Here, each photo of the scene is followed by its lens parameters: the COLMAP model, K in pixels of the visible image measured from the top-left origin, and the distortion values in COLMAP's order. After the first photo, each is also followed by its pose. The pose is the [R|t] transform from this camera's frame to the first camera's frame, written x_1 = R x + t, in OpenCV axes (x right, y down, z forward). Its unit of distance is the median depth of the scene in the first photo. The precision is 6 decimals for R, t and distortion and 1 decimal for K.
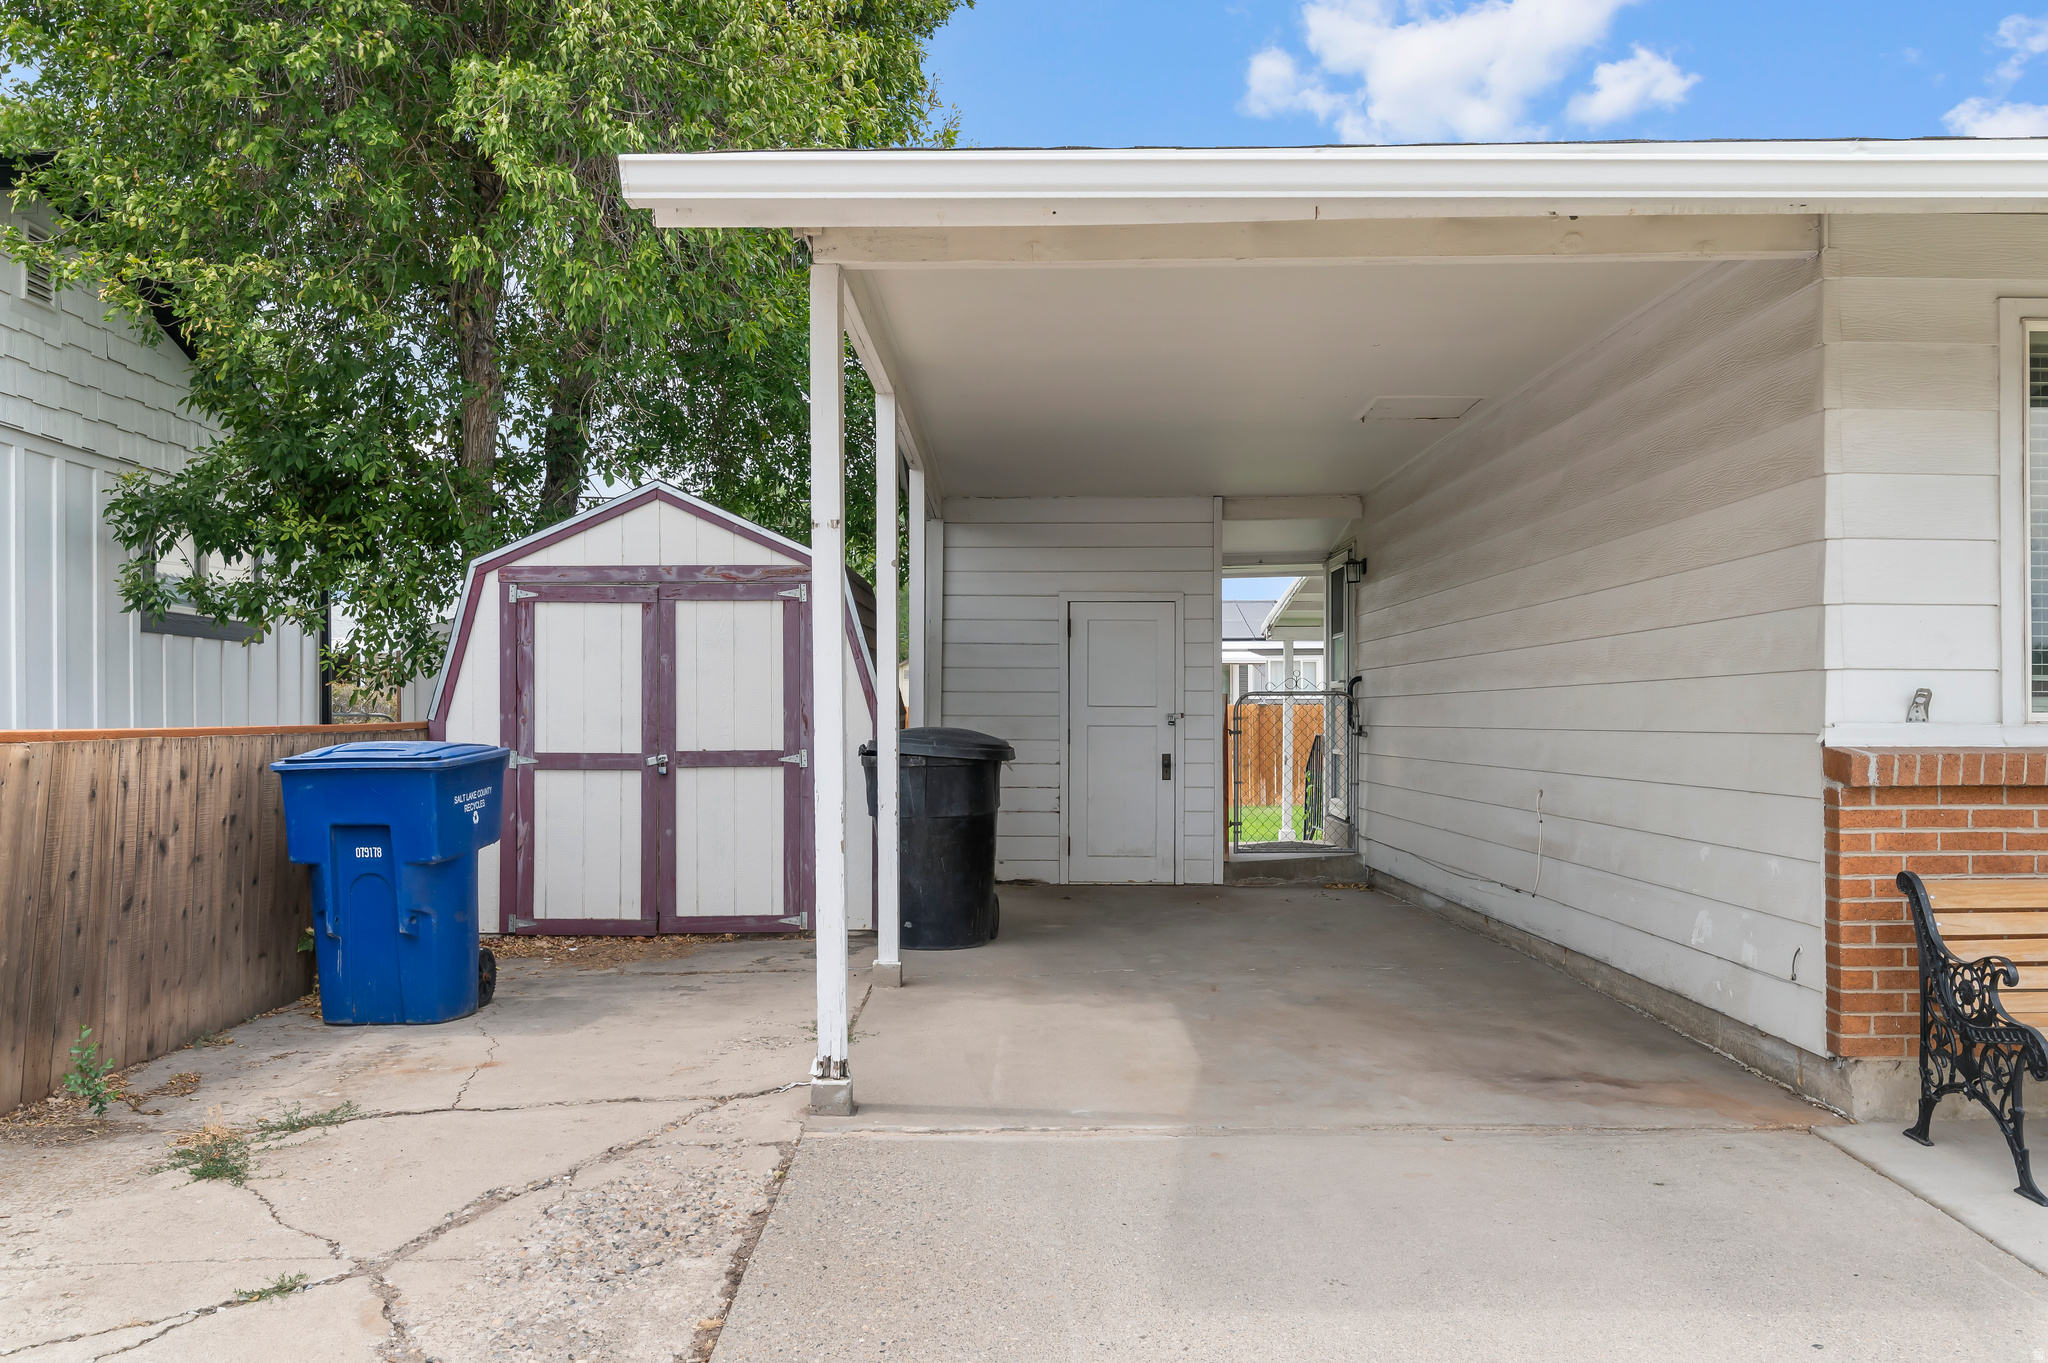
lens RADIAL K [[1615.4, 0, 1027.5], [0, 1615.4, 753.3], [0, 0, 1]] dist [0.001236, 0.000103]
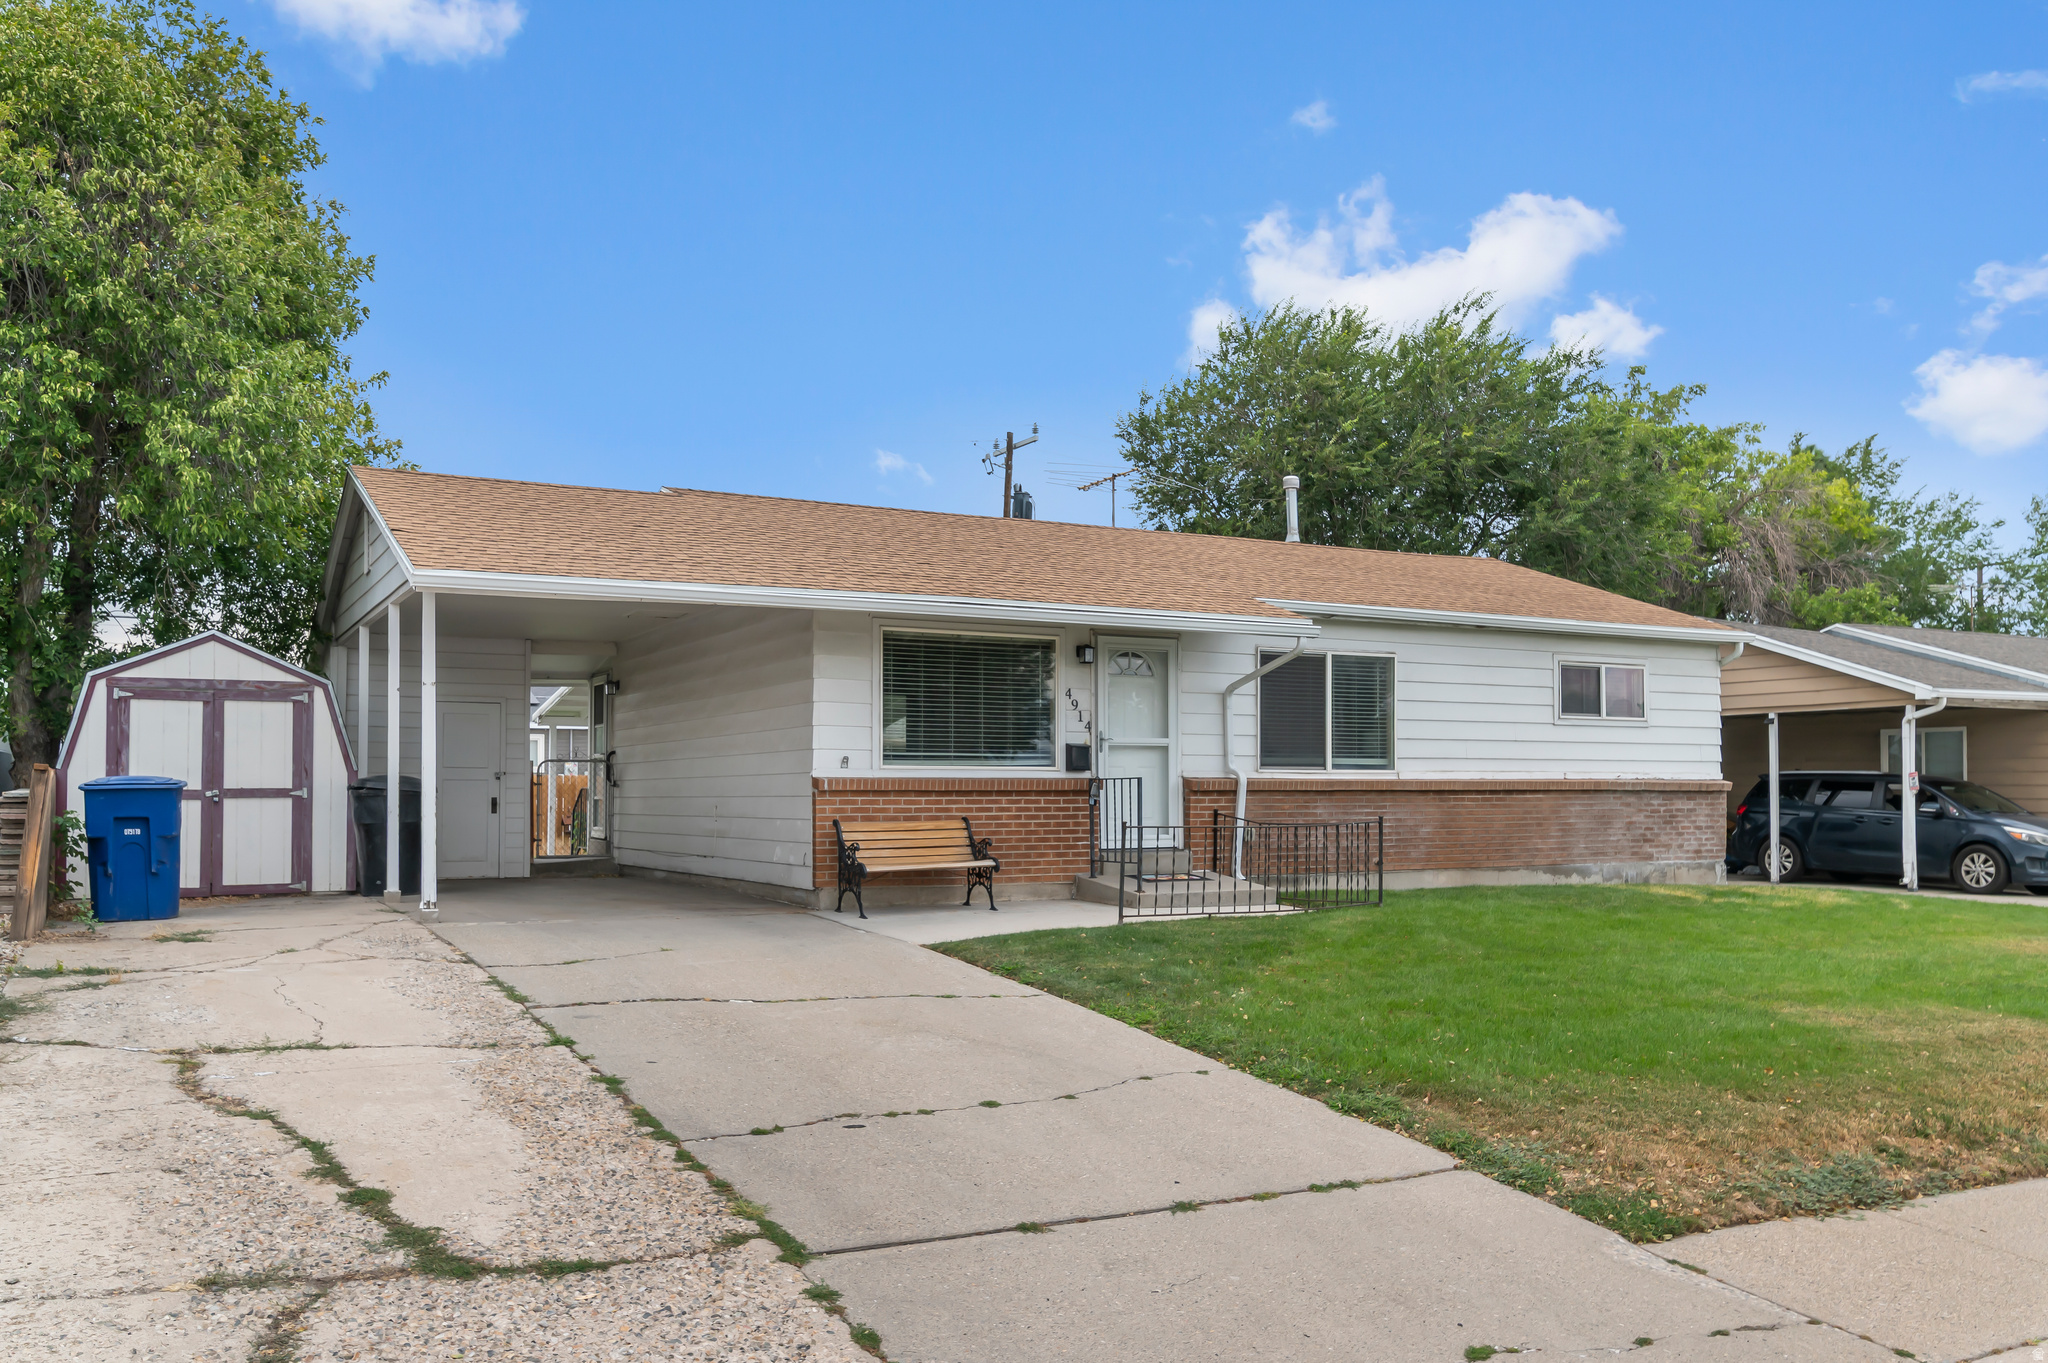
lens RADIAL K [[1594.8, 0, 1024.0], [0, 1594.8, 681.5], [0, 0, 1]] dist [0.002386, 0.001875]
pose [[0.883852, 0.034353, 0.466503, -0.259723], [0.009408, 0.995792, -0.091154, 0.047631], [-0.467672, 0.084956, 0.879810, -0.883730]]
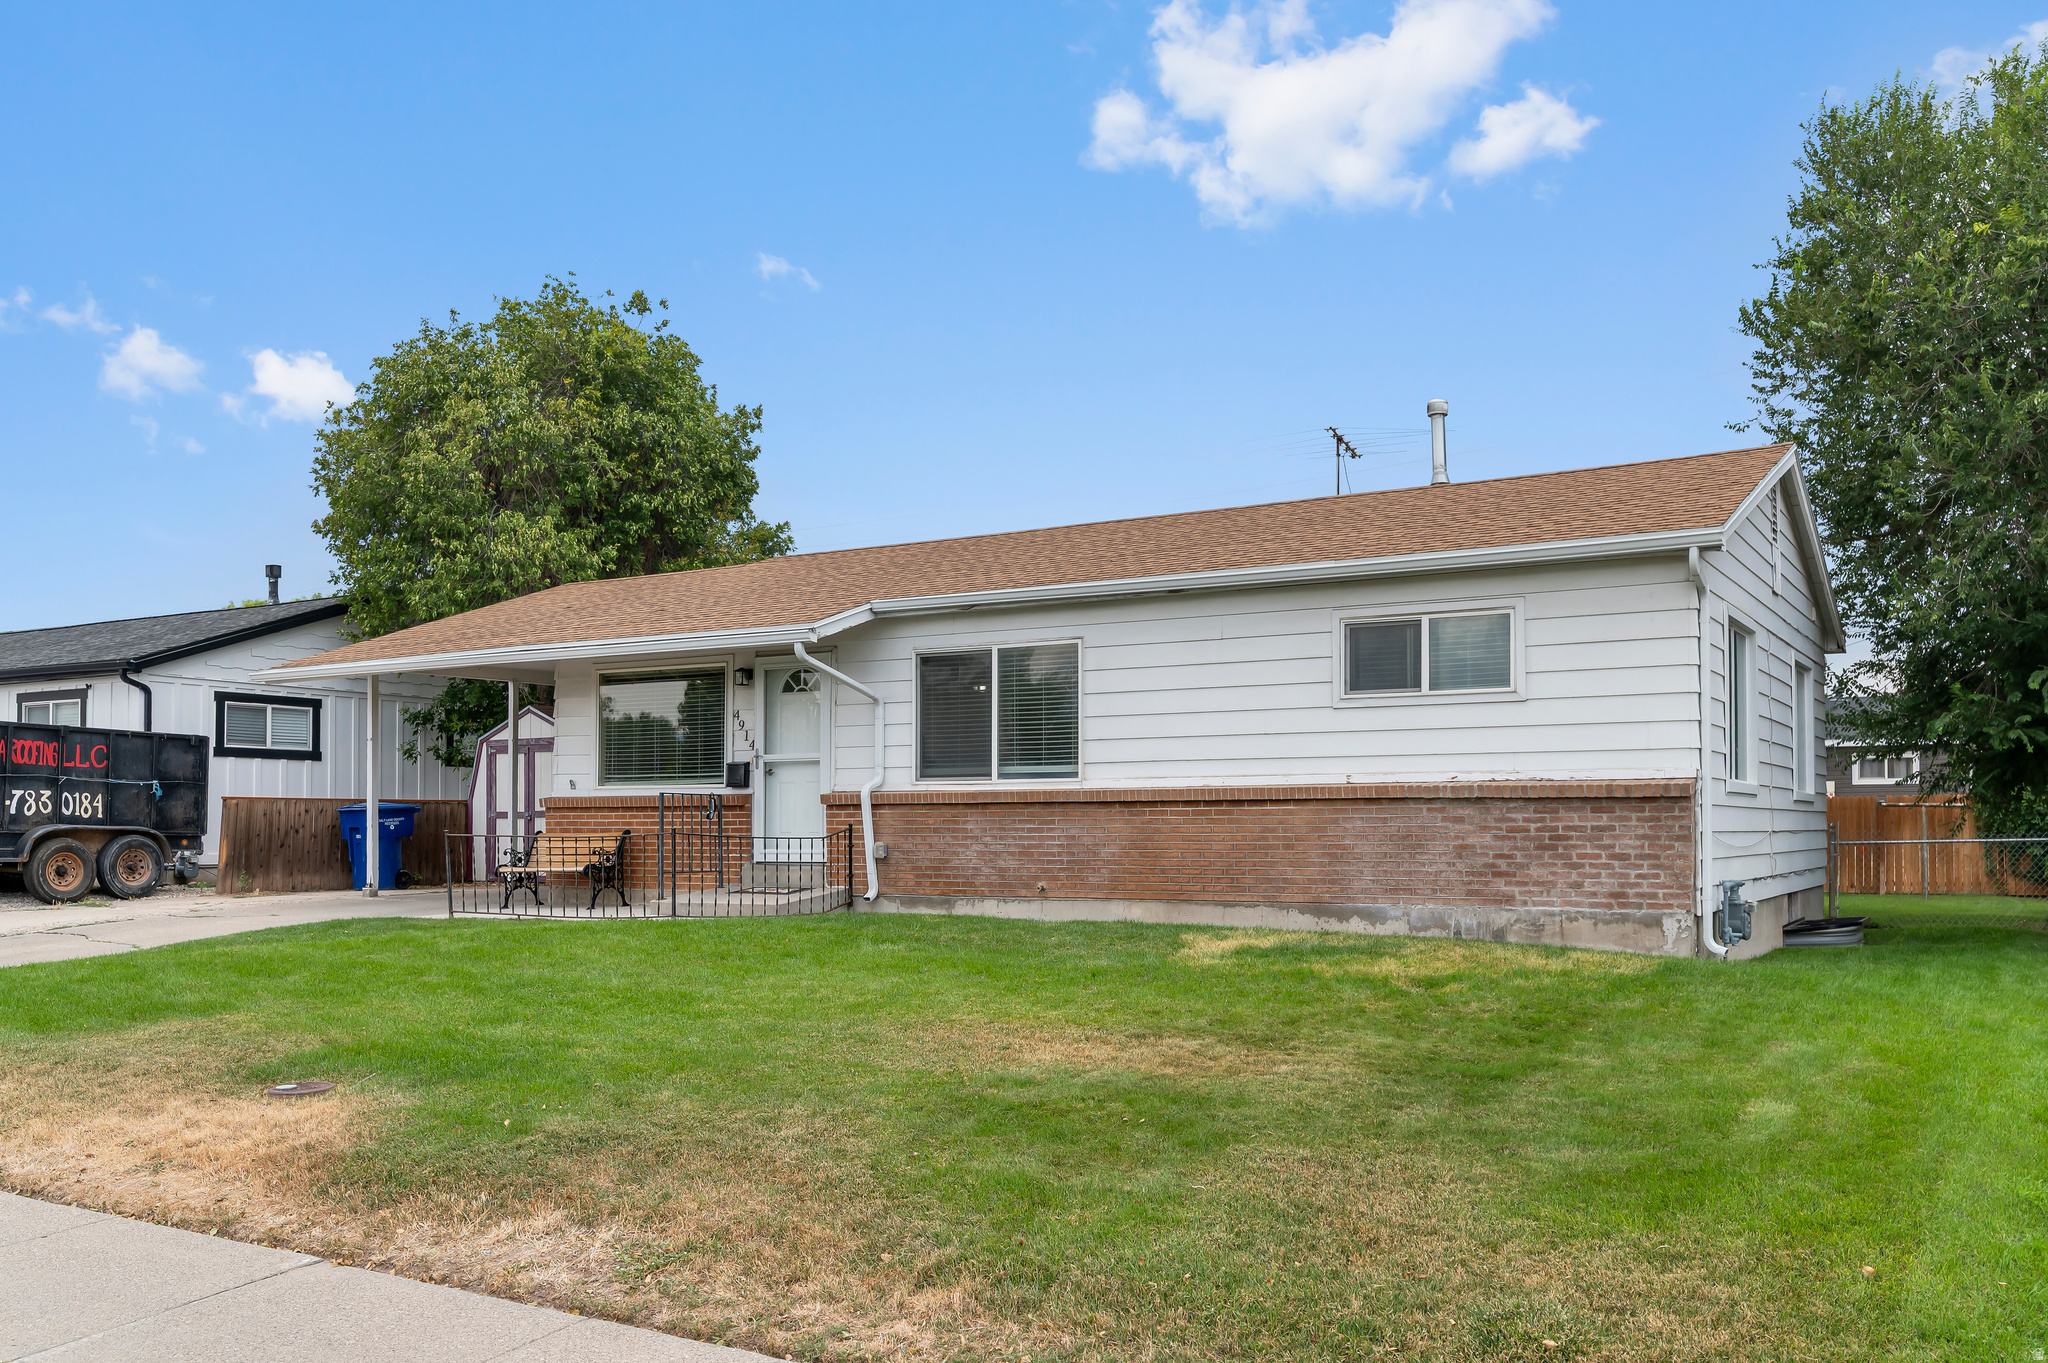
lens RADIAL K [[1679.7, 0, 1024.0], [0, 1679.7, 681.5], [0, 0, 1]] dist [0.001184, 0.000444]
pose [[0.851082, -0.044487, -0.523145, 1.813305], [-0.011074, 0.994661, -0.102601, 0.060014], [0.524917, 0.093115, 0.846045, -0.858599]]
